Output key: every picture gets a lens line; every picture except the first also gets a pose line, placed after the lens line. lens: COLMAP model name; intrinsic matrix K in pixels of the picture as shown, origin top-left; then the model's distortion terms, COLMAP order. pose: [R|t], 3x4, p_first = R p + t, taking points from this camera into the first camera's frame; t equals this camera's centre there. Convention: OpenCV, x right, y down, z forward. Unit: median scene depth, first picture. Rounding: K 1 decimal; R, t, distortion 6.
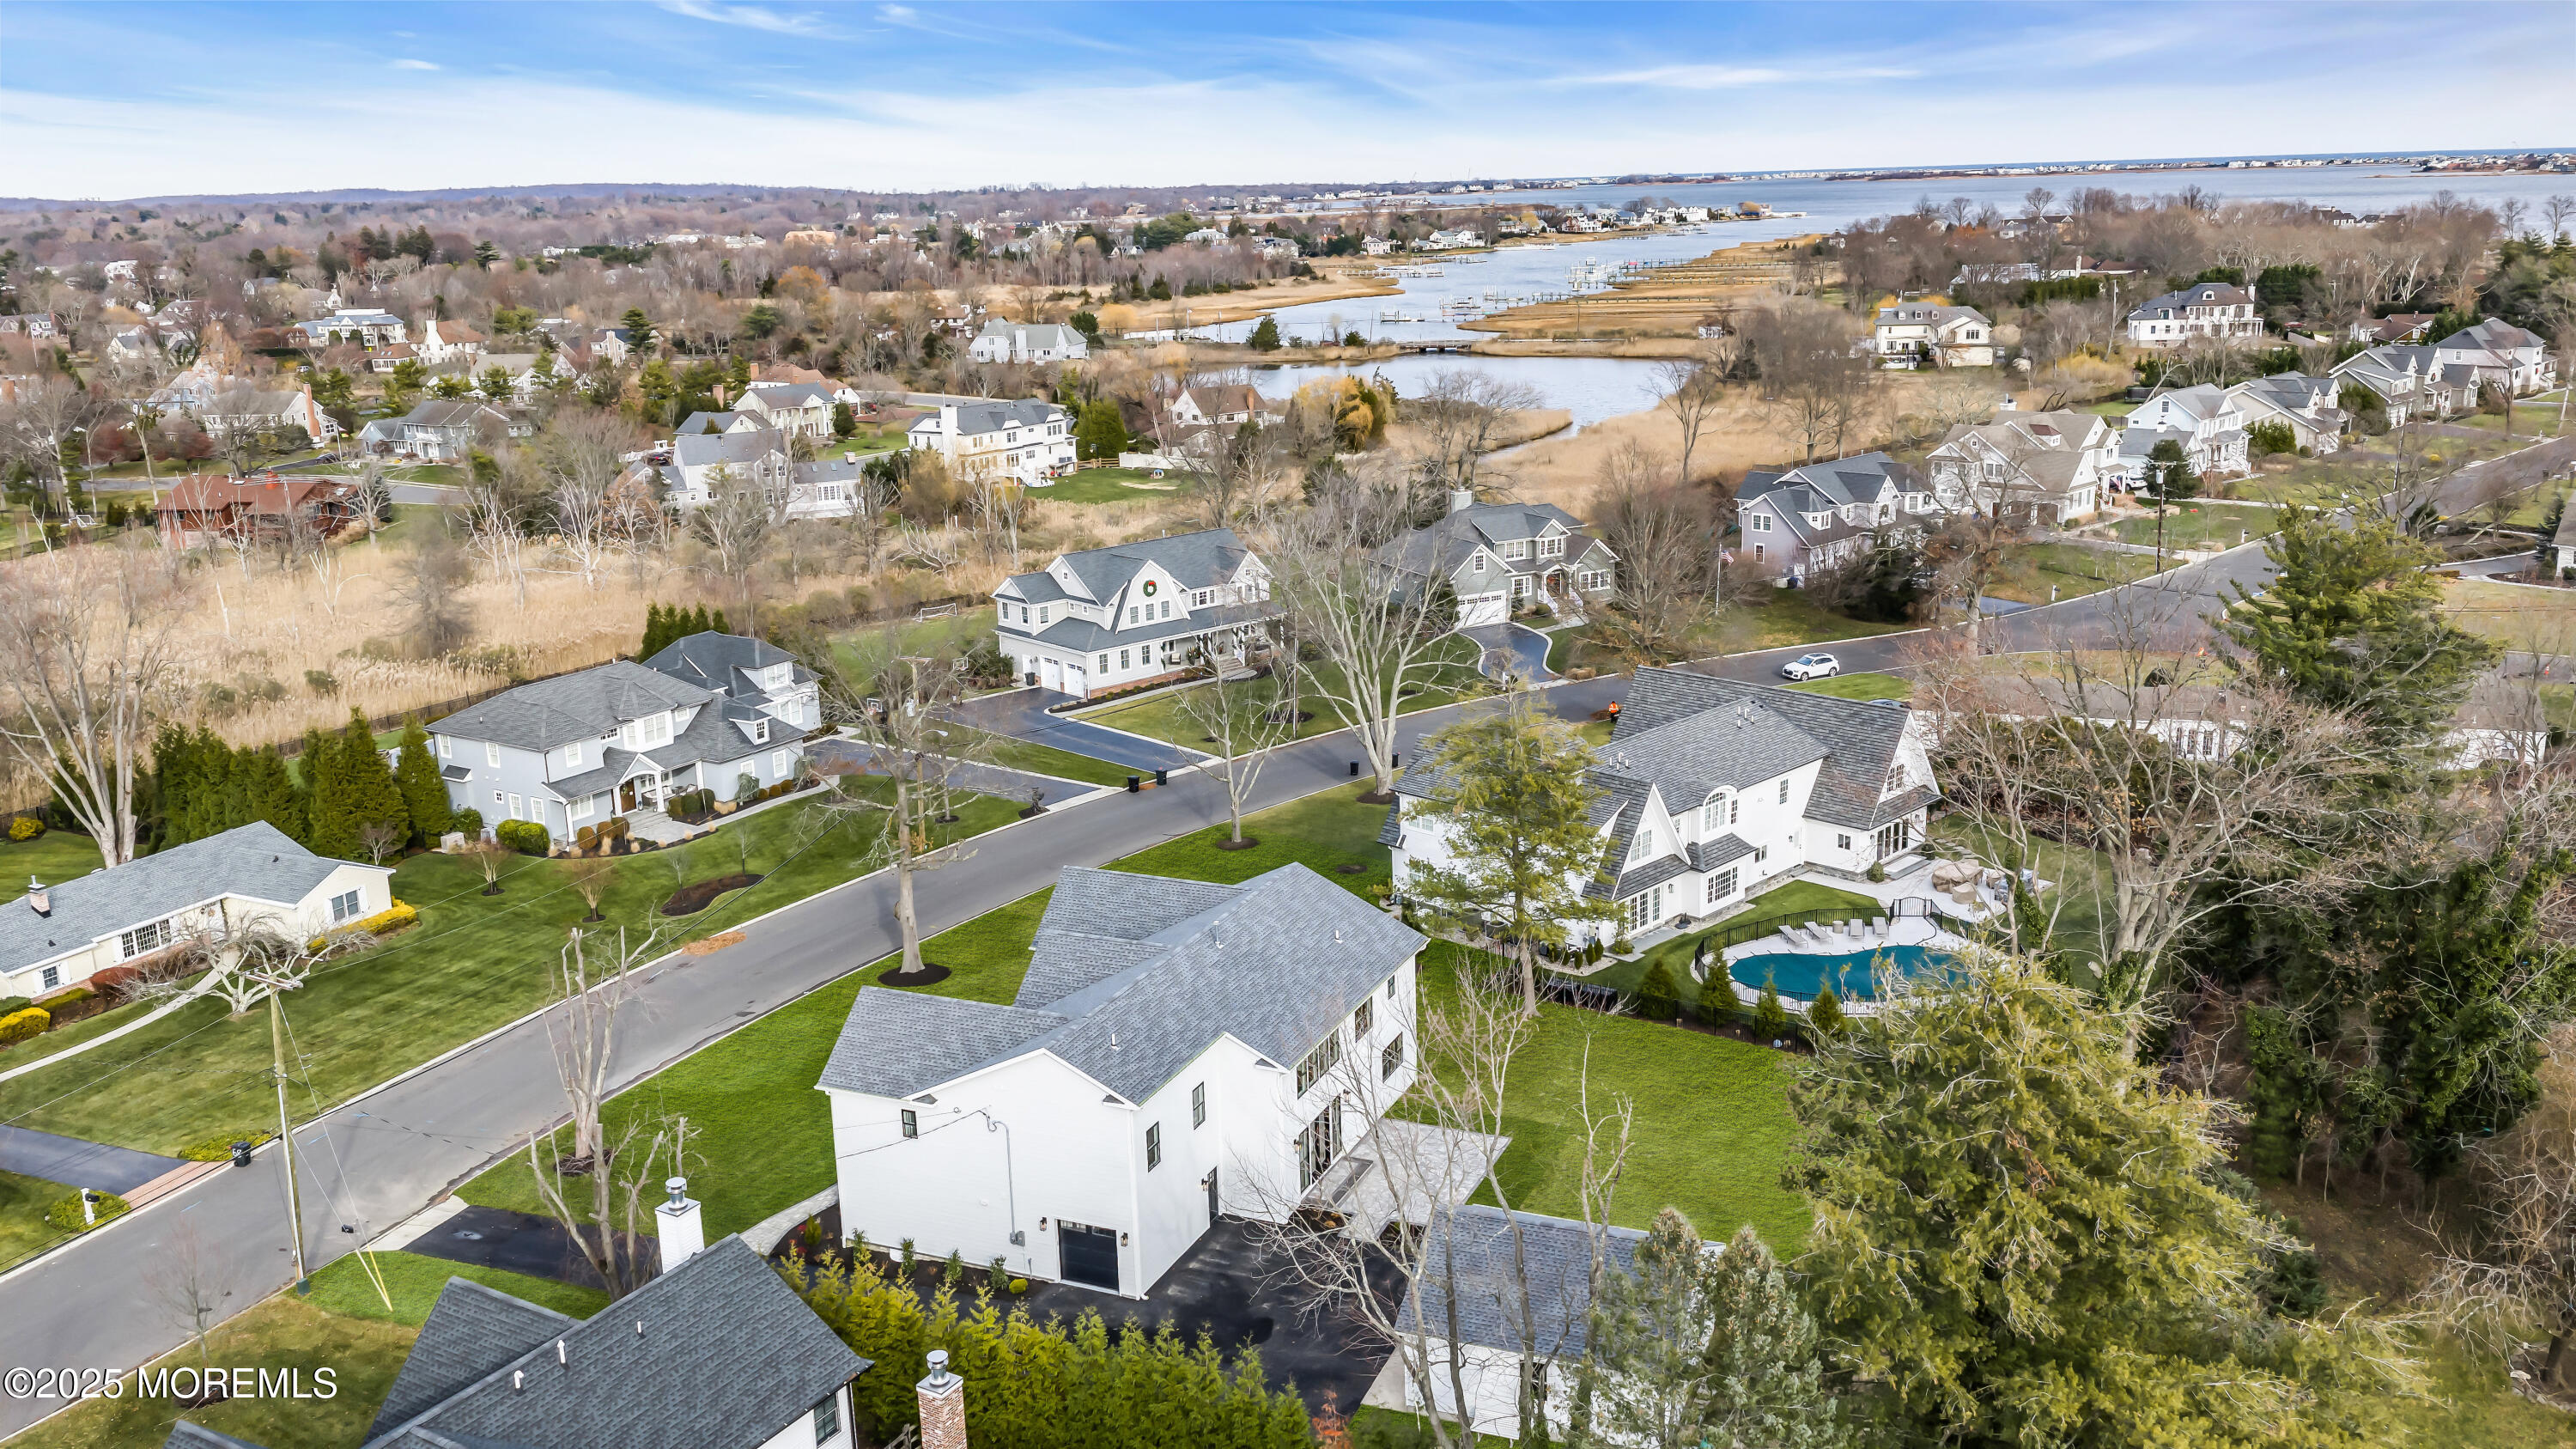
lens RADIAL K [[2095.1, 0, 1288.0], [0, 2095.1, 724.5], [0, 0, 1]] dist [-0.001513, -0.001437]
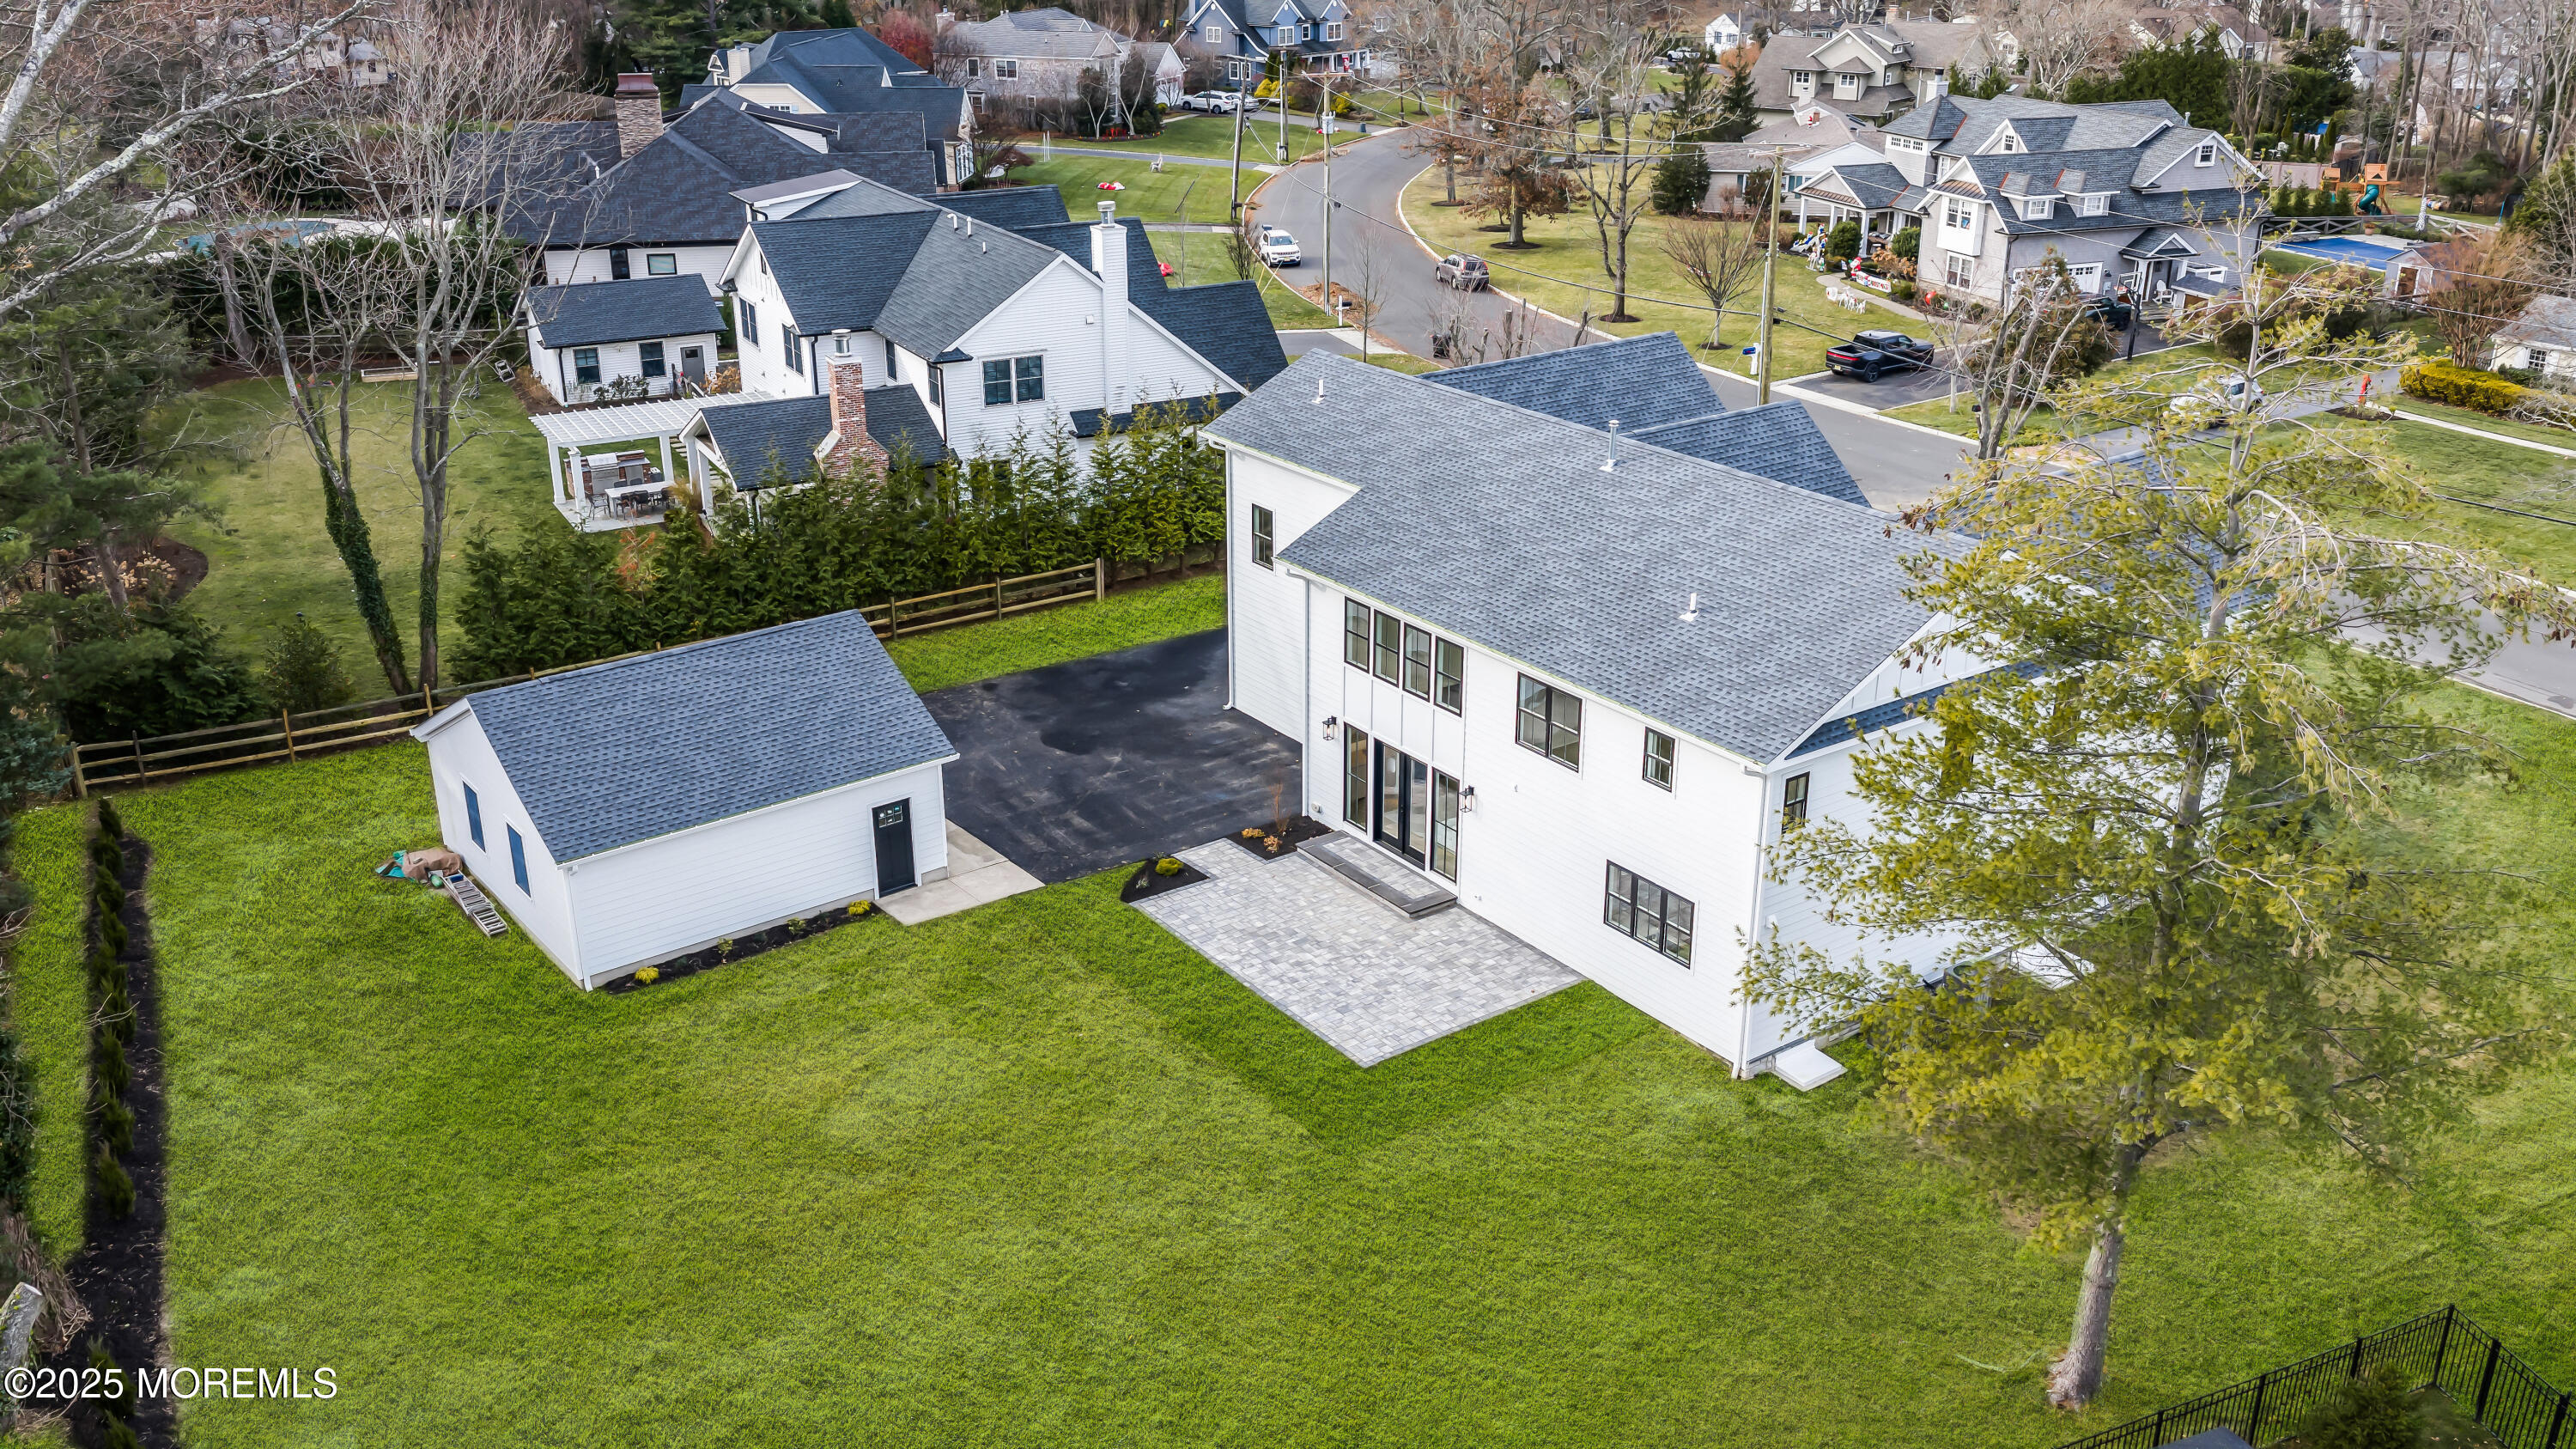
lens RADIAL K [[2095.1, 0, 1288.0], [0, 2095.1, 724.5], [0, 0, 1]] dist [-0.001513, -0.001437]
pose [[-0.499407, 0.361117, -0.787519, 0.339526], [-0.193759, 0.839412, 0.507785, -0.073928], [0.844423, 0.406181, -0.349238, 0.836094]]
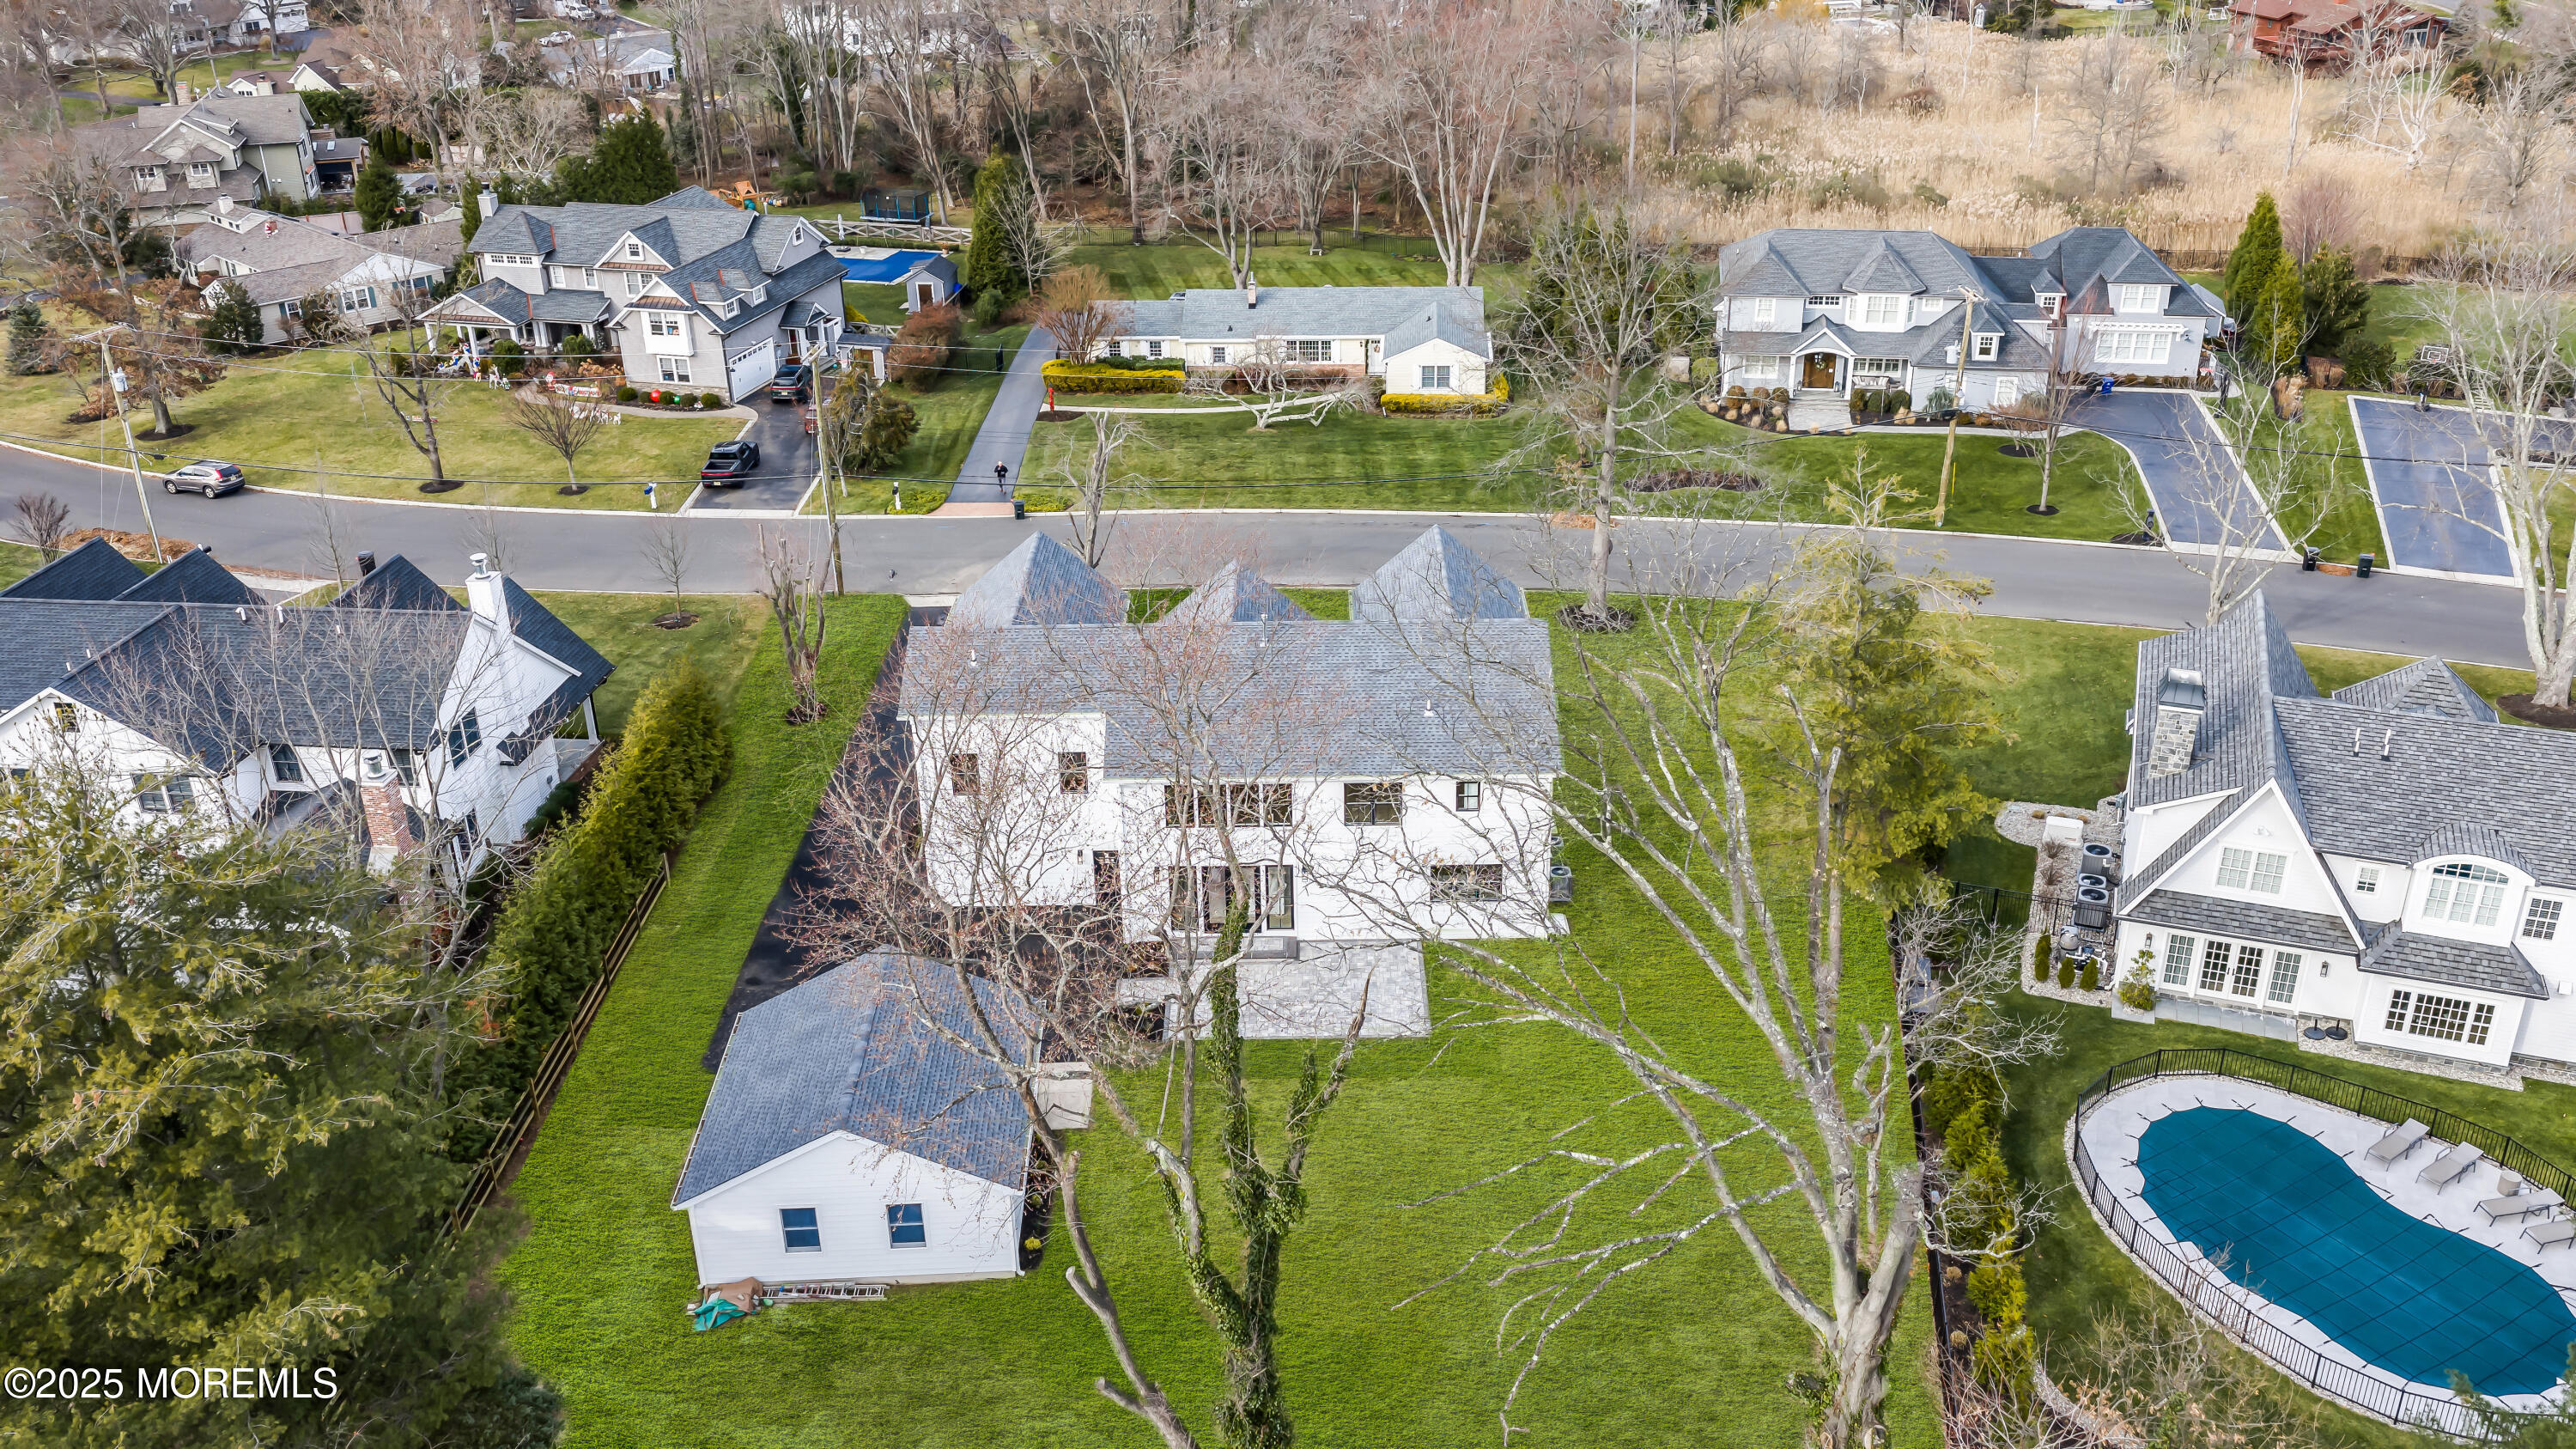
lens RADIAL K [[2095.1, 0, 1288.0], [0, 2095.1, 724.5], [0, 0, 1]] dist [-0.001513, -0.001437]
pose [[0.408425, 0.419016, -0.810935, 0.493092], [-0.220627, 0.907386, 0.357735, -0.125991], [0.885727, 0.032806, 0.463045, 0.446995]]
